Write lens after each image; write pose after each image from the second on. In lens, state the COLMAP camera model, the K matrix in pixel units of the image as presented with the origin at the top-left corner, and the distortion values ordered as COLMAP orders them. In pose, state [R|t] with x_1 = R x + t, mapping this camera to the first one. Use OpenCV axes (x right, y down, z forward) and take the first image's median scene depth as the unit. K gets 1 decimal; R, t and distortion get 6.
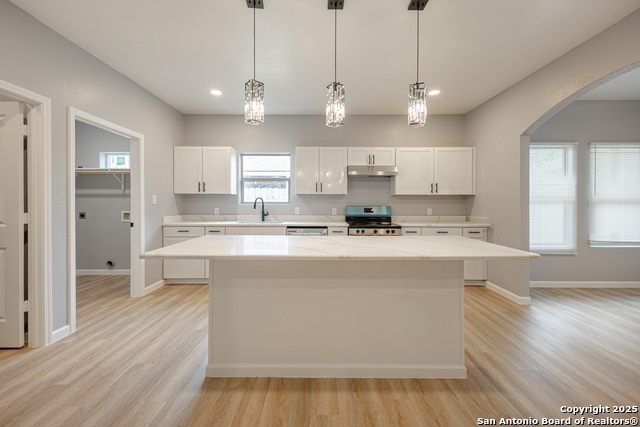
lens RADIAL K [[265.4, 0, 323.0], [0, 265.4, 204.4], [0, 0, 1]] dist [0.005684, -0.001529]
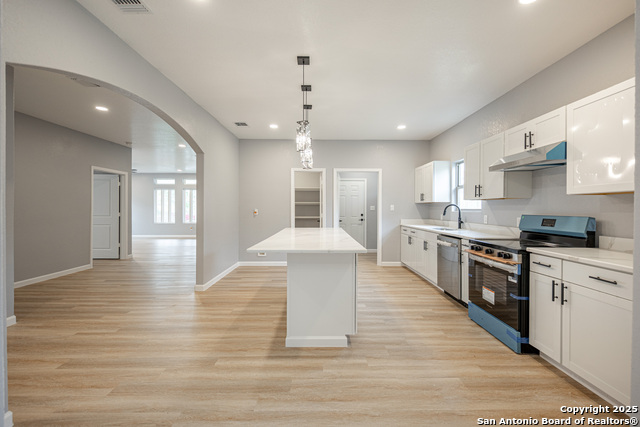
lens RADIAL K [[265.4, 0, 323.3], [0, 265.4, 209.8], [0, 0, 1]] dist [0.005684, -0.001529]
pose [[0.015386, 0.000042, -0.999882, 0.849438], [-0.008827, 0.999961, -0.000094, -0.001996], [0.999843, 0.008828, 0.015386, 0.540381]]
